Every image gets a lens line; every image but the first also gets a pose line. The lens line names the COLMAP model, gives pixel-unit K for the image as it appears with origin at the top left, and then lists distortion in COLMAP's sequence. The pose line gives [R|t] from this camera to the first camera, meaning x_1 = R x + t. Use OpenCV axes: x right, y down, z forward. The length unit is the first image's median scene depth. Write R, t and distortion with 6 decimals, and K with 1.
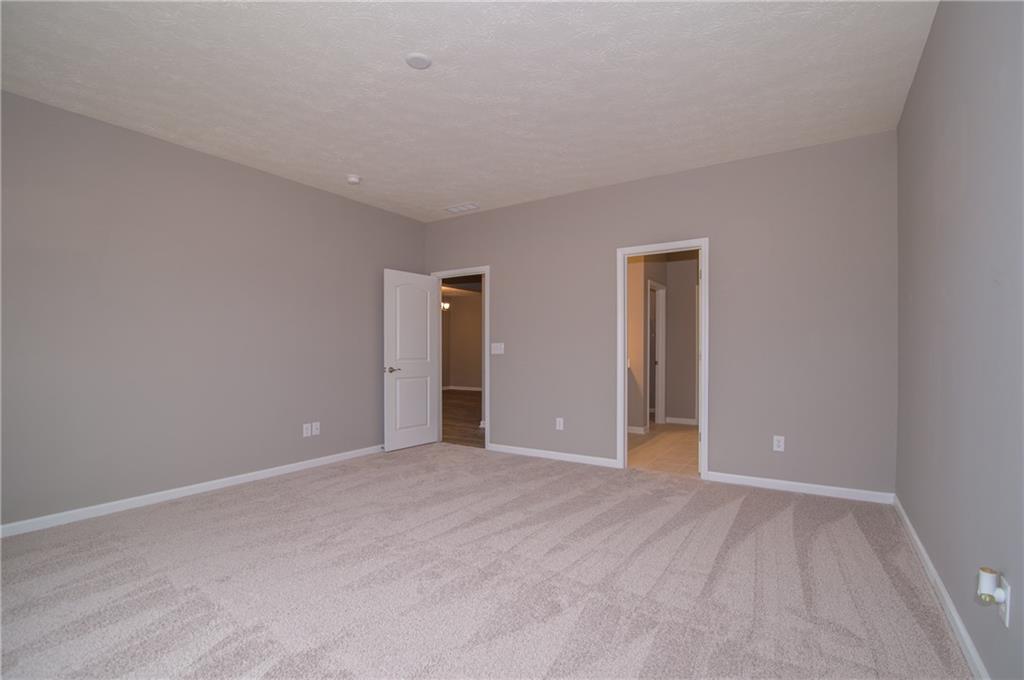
lens RADIAL K [[477.1, 0, 514.4], [0, 477.1, 364.3], [0, 0, 1]] dist [-0.015694, -0.000589]
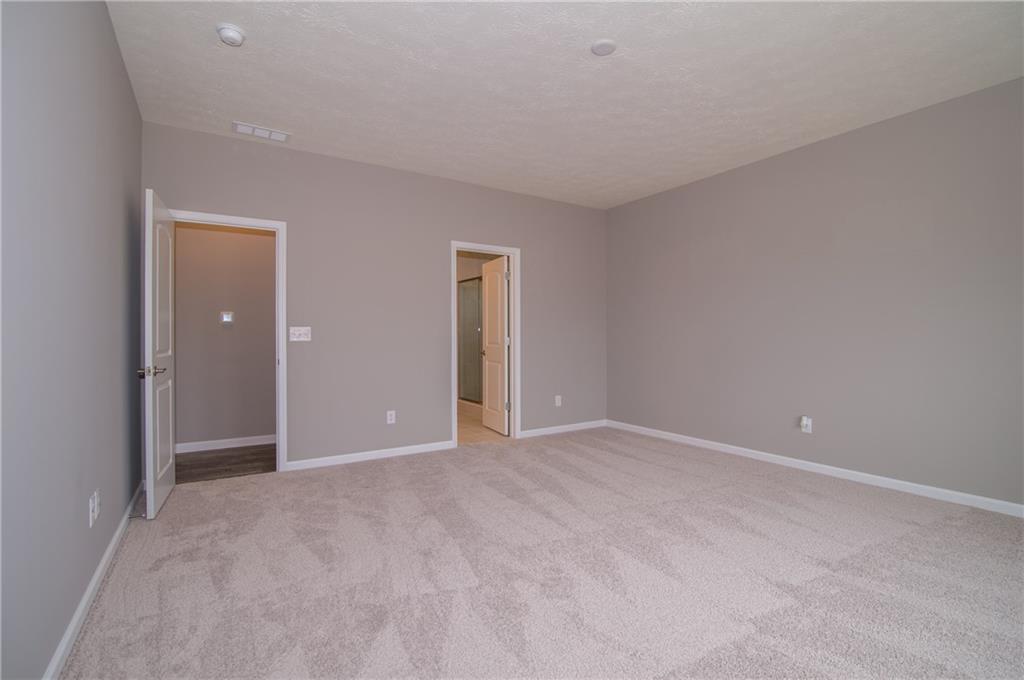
lens RADIAL K [[469.4, 0, 517.8], [0, 469.4, 341.6], [0, 0, 1]] dist [-0.015449, -0.000252]
pose [[0.406118, -0.007773, 0.913788, -0.671555], [0.027499, 0.999615, -0.003718, -0.010327], [-0.913407, 0.026638, 0.406175, 0.441515]]
